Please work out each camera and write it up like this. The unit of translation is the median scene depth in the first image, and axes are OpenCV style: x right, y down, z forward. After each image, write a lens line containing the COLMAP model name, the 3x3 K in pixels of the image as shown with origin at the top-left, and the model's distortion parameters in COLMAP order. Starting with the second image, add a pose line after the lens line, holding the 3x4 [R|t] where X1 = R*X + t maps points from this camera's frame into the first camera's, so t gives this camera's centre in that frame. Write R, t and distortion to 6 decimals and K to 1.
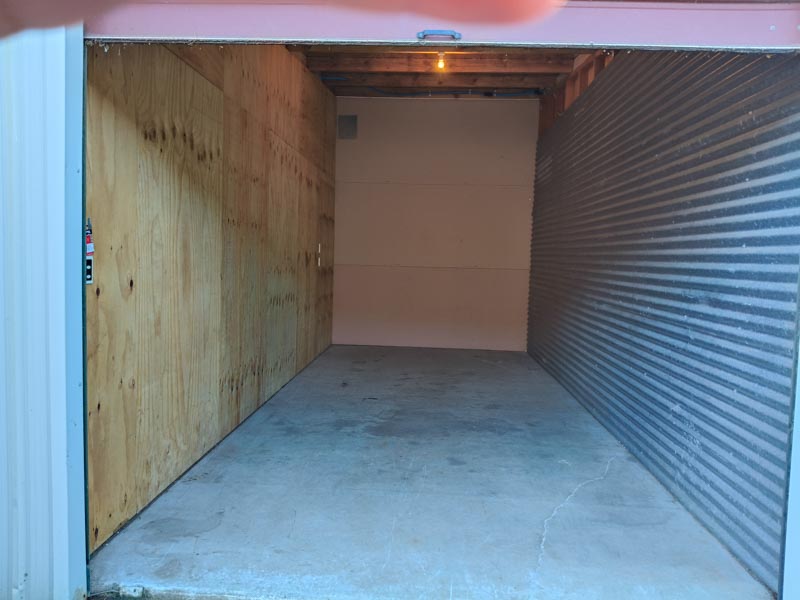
lens RADIAL K [[587.0, 0, 400.0], [0, 587.0, 300.0], [0, 0, 1]] dist [-0.004875, -0.002994]
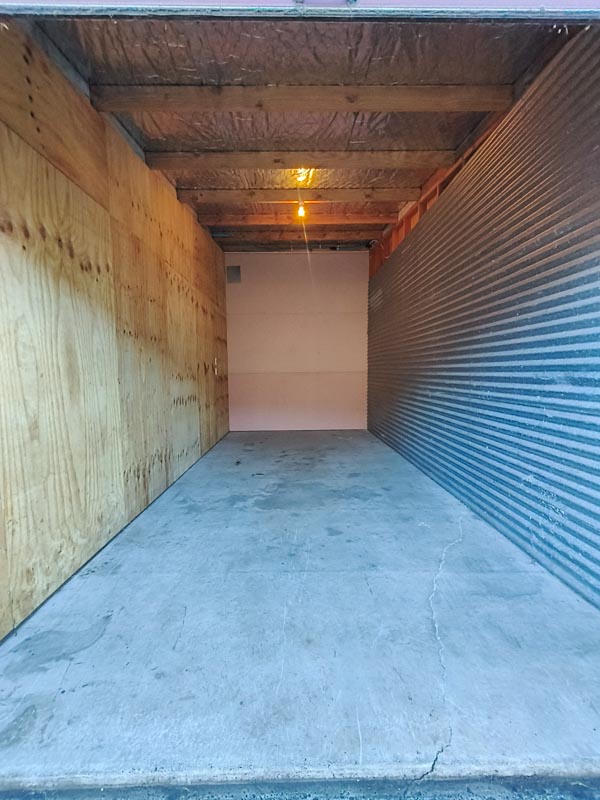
lens RADIAL K [[370.0, 0, 303.8], [0, 370.0, 403.1], [0, 0, 1]] dist [0.001069, 0.000209]
pose [[0.996215, -0.045853, 0.073846, -0.005619], [0.044804, 0.998871, 0.015802, 0.007085], [-0.074487, -0.012434, 0.997144, 0.264681]]
